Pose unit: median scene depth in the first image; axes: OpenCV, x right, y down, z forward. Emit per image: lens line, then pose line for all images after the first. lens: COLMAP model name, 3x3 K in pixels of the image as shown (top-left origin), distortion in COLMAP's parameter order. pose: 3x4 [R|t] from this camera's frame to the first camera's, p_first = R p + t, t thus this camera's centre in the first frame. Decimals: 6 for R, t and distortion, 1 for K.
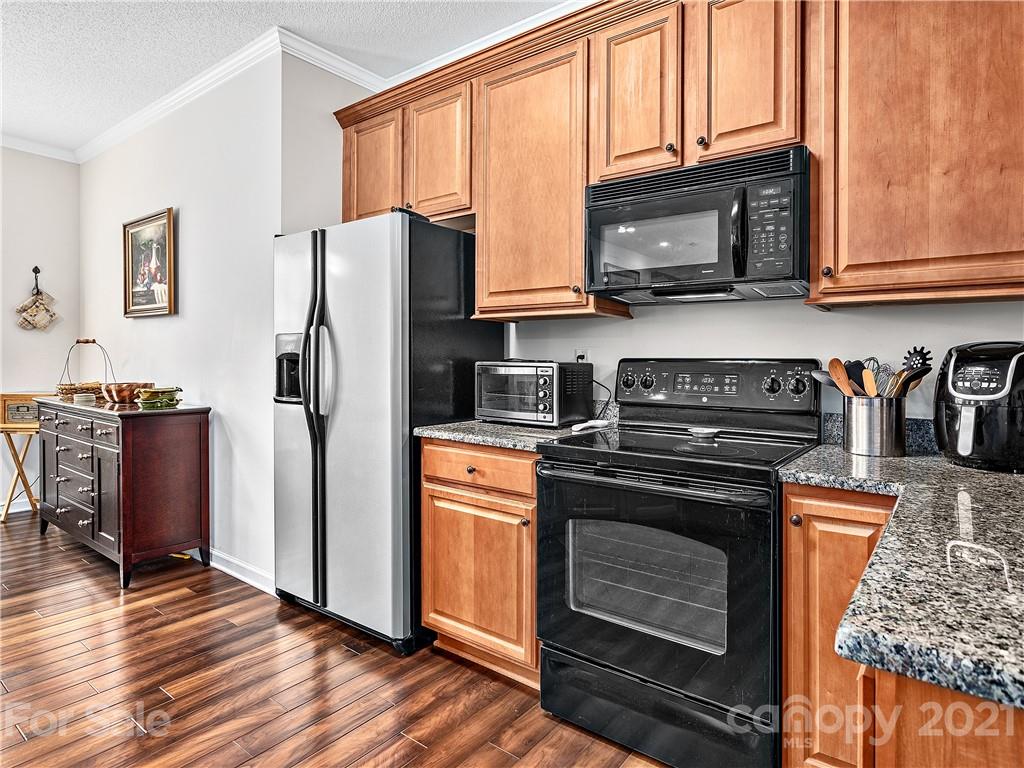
lens RADIAL K [[581.0, 0, 512.3], [0, 581.0, 366.7], [0, 0, 1]] dist [-0.001610, -0.000480]
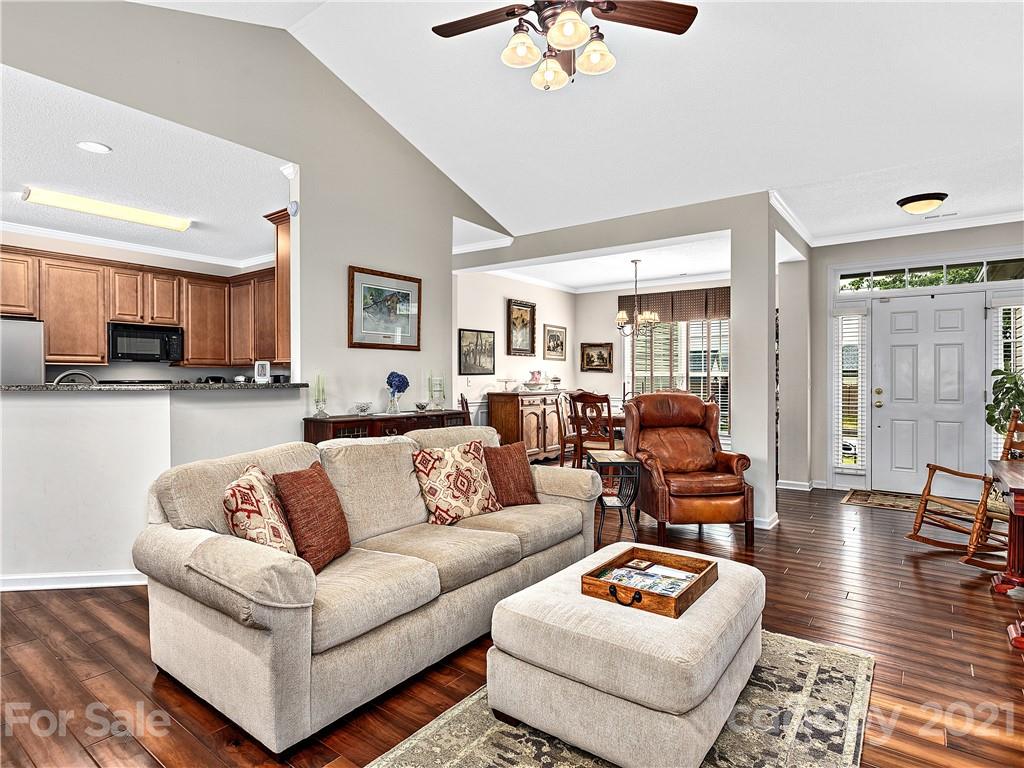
lens RADIAL K [[560.1, 0, 512.0], [0, 560.1, 384.0], [0, 0, 1]] dist [-0.001445, -0.000345]
pose [[-0.006623, -0.012763, 0.999897, -3.134974], [0.020092, 0.999715, 0.012894, 0.002400], [-0.999776, 0.020175, -0.006364, -1.142423]]
